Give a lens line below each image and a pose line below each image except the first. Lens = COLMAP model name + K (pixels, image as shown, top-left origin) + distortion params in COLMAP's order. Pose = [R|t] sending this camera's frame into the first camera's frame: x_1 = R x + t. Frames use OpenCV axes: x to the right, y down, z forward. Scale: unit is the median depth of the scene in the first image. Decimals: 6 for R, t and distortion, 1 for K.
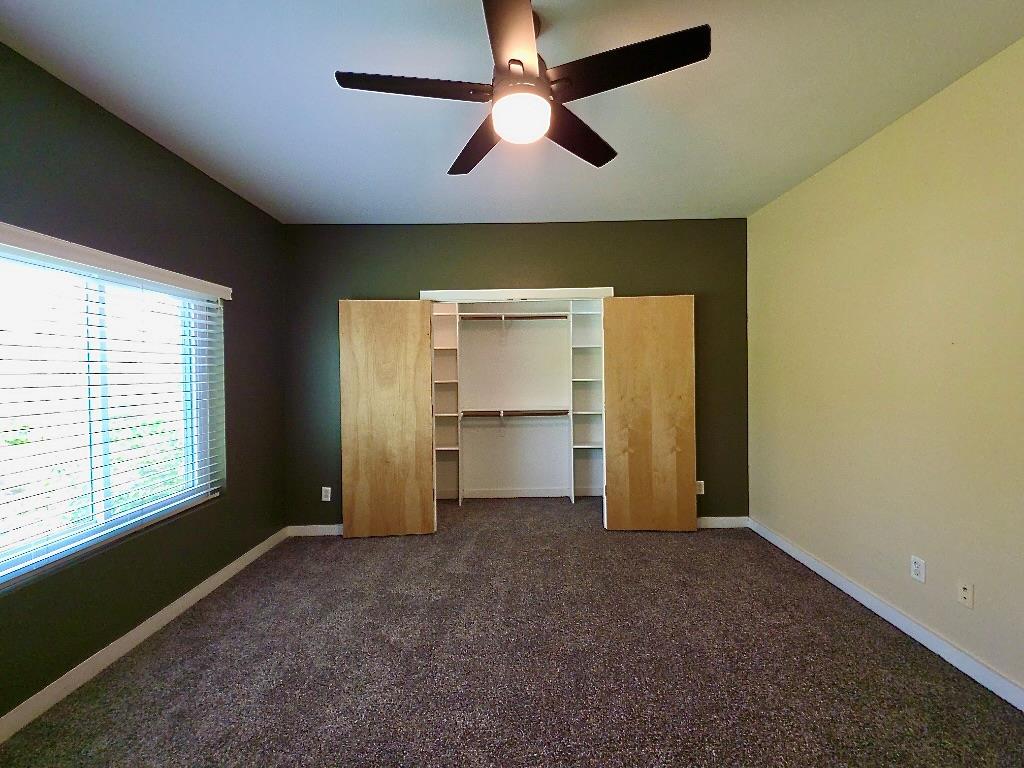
lens RADIAL K [[412.1, 0, 511.9], [0, 412.1, 379.9], [0, 0, 1]] dist [-0.000564, -0.000925]
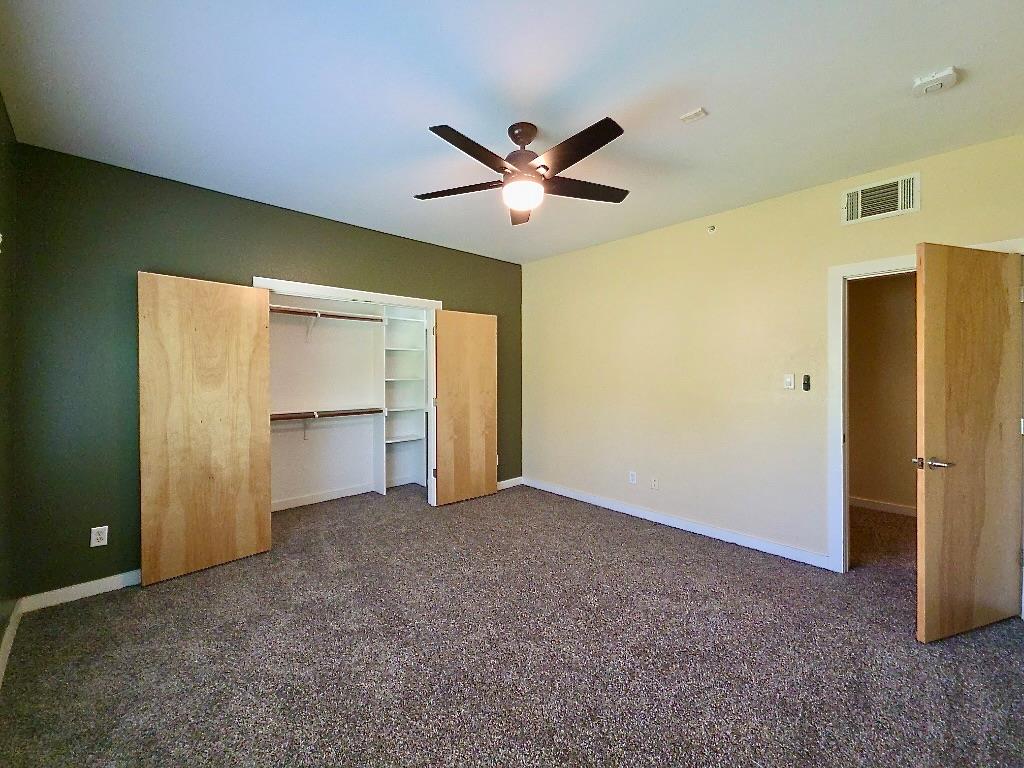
lens RADIAL K [[412.1, 0, 511.6], [0, 412.1, 381.0], [0, 0, 1]] dist [-0.000564, -0.000925]
pose [[0.738110, 0.000839, 0.674680, -0.413706], [0.001983, 0.999992, -0.003414, 0.009951], [-0.674677, 0.003858, 0.738103, -0.016705]]
